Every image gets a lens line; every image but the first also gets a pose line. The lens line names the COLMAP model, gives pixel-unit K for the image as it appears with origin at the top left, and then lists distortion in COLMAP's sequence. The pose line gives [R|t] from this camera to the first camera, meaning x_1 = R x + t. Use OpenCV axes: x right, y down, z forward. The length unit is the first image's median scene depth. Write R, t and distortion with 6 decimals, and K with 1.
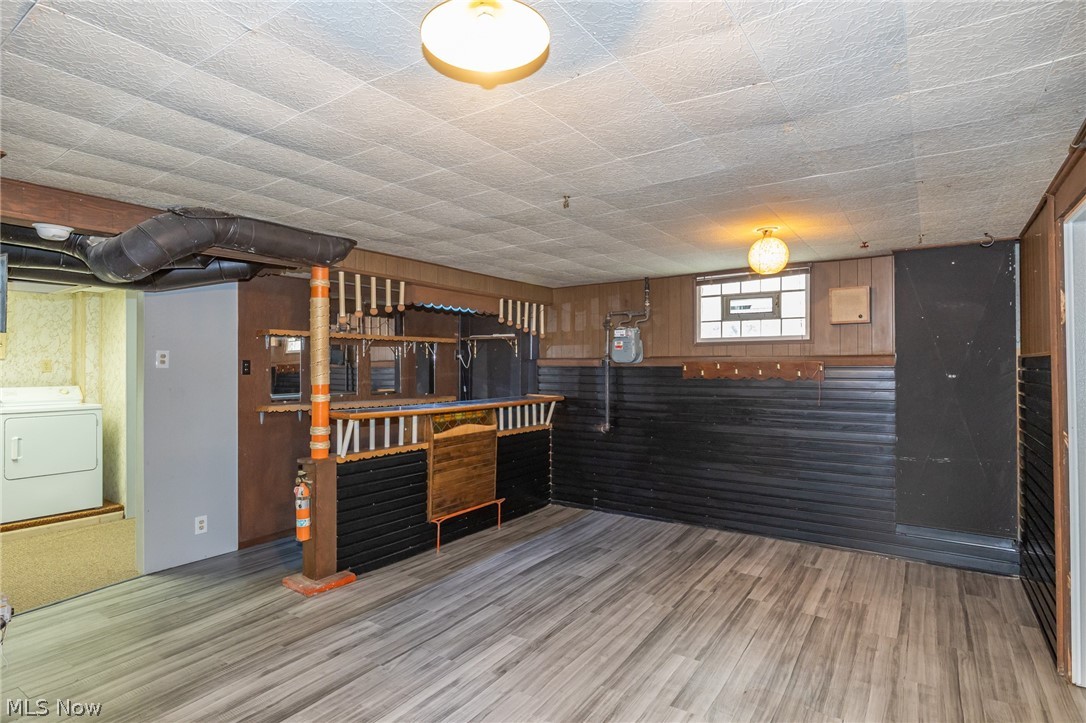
lens RADIAL K [[562.6, 0, 547.2], [0, 562.6, 364.1], [0, 0, 1]] dist [-0.003224, -0.000117]
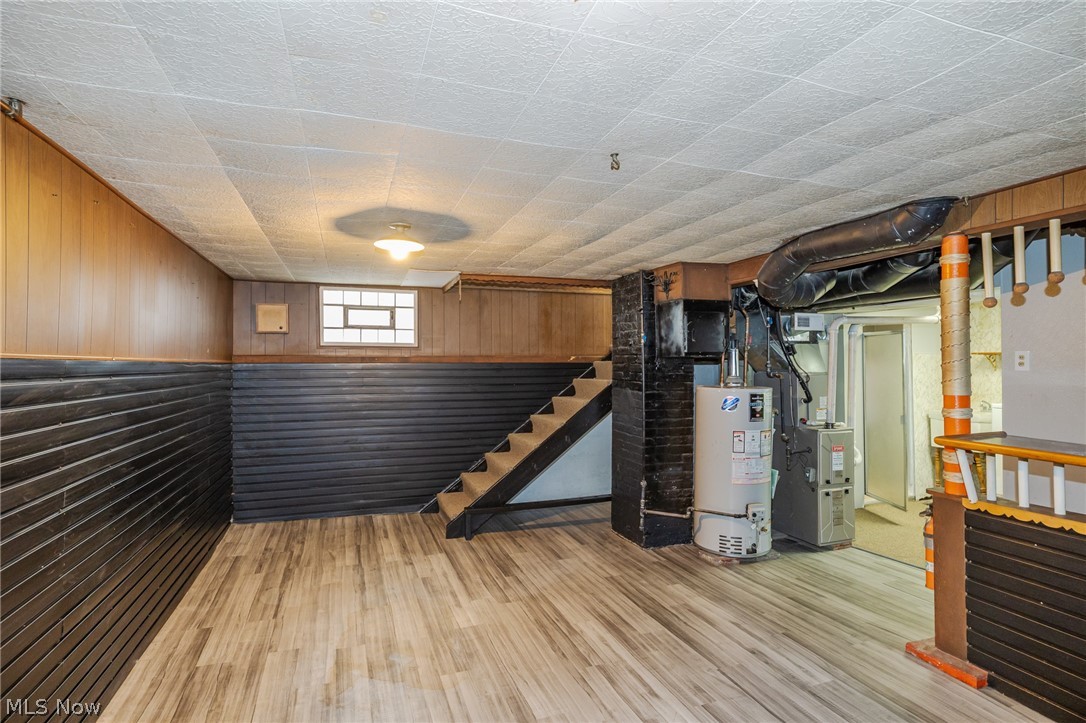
lens RADIAL K [[562.6, 0, 544.4], [0, 562.6, 359.7], [0, 0, 1]] dist [-0.003224, -0.000117]
pose [[-0.588489, -0.005620, -0.808486, 0.462914], [0.005485, 0.999925, -0.010943, -0.004968], [0.808487, -0.010874, -0.588414, 0.886817]]
